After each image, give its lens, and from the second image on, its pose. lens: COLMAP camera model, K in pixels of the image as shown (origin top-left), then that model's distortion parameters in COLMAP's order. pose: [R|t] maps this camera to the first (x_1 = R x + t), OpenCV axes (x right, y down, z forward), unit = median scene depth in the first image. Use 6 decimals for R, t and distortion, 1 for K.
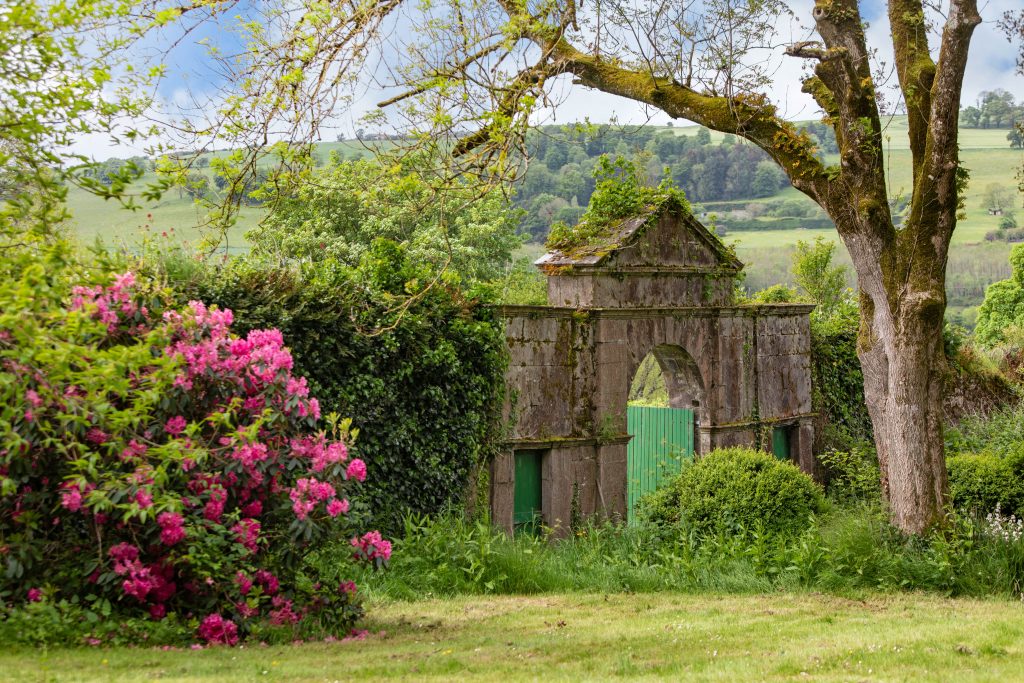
lens RADIAL K [[1980.8, 0, 512.0], [0, 1980.8, 342.0], [0, 0, 1]] dist [-0.029765, 0.000000]
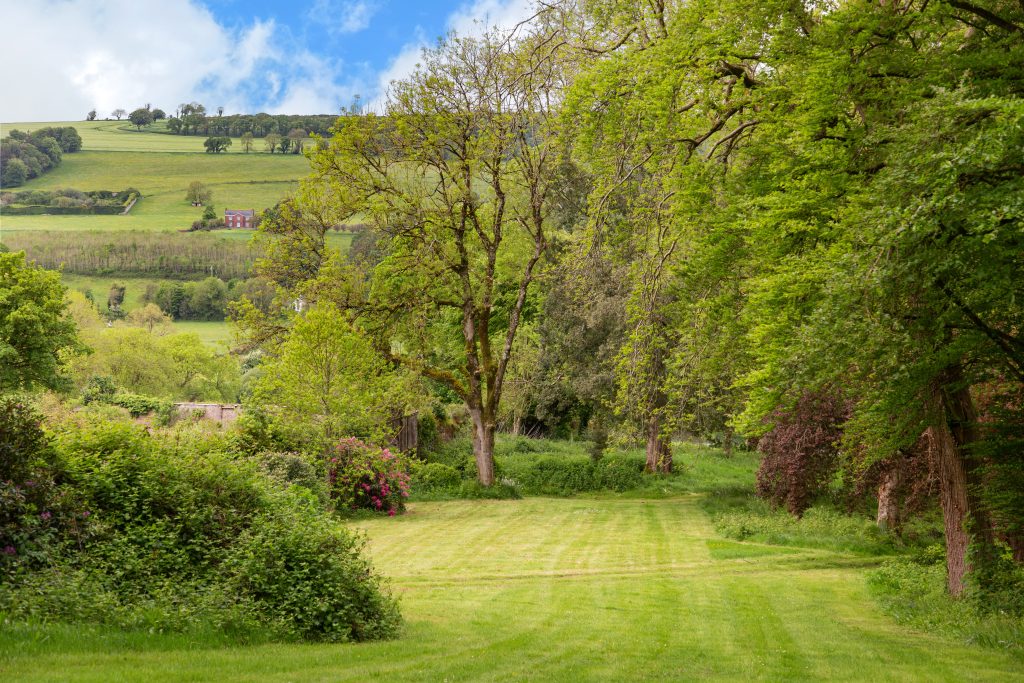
lens RADIAL K [[1980.8, 0, 511.8], [0, 1980.8, 340.9], [0, 0, 1]] dist [-0.029765, 0.000000]
pose [[0.896054, -0.007224, 0.443887, -0.147294], [-0.012733, 0.999038, 0.041962, -0.034876], [-0.443763, -0.043252, 0.895100, -0.249936]]
